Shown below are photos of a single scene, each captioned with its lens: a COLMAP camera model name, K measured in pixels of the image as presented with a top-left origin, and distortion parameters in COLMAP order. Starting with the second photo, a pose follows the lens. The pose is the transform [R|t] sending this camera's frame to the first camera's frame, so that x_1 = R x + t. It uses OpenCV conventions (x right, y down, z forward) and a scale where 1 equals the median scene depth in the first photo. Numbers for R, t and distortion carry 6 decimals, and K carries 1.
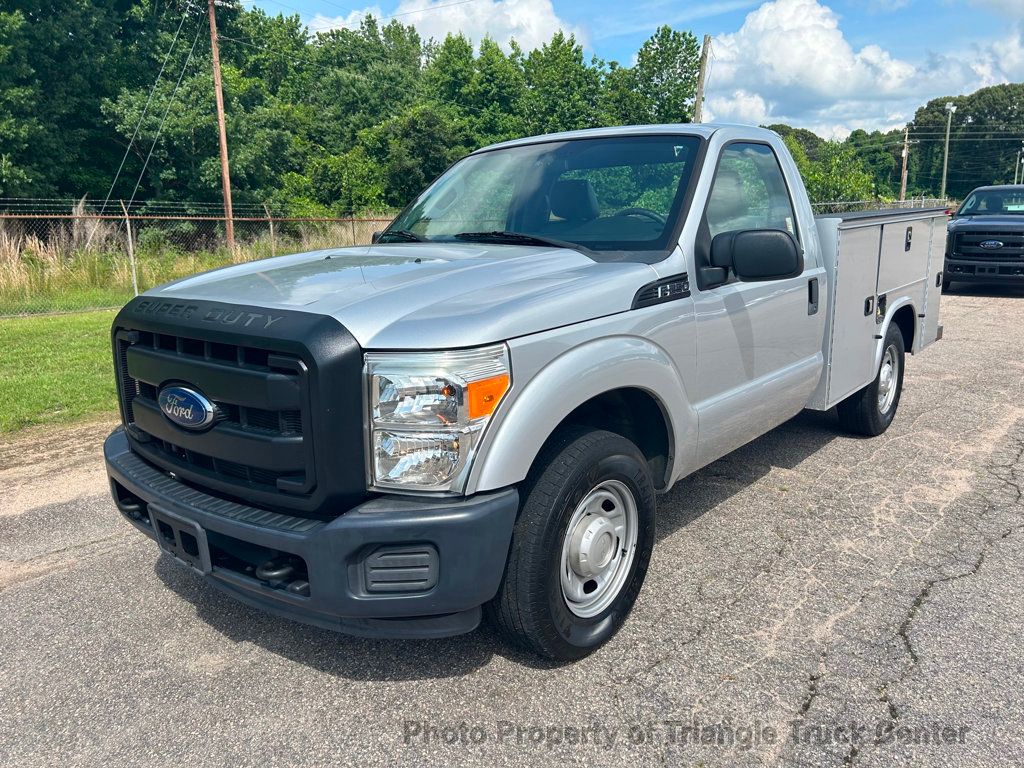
lens RADIAL K [[773.5, 0, 514.8], [0, 773.5, 383.3], [0, 0, 1]] dist [0.057596, -0.070565]
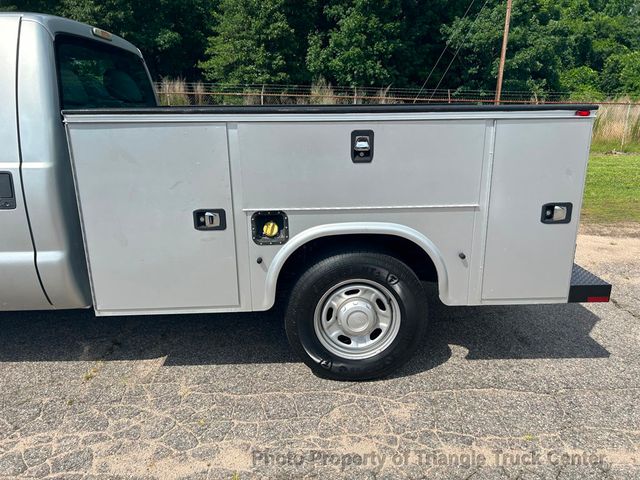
lens RADIAL K [[483.4, 0, 321.7], [0, 483.4, 239.5], [0, 0, 1]] dist [0.057596, -0.070565]
pose [[0.673834, 0.226973, -0.703158, 0.867340], [-0.175329, 0.973587, 0.146248, -0.168529], [0.717780, 0.024738, 0.695830, 0.693073]]
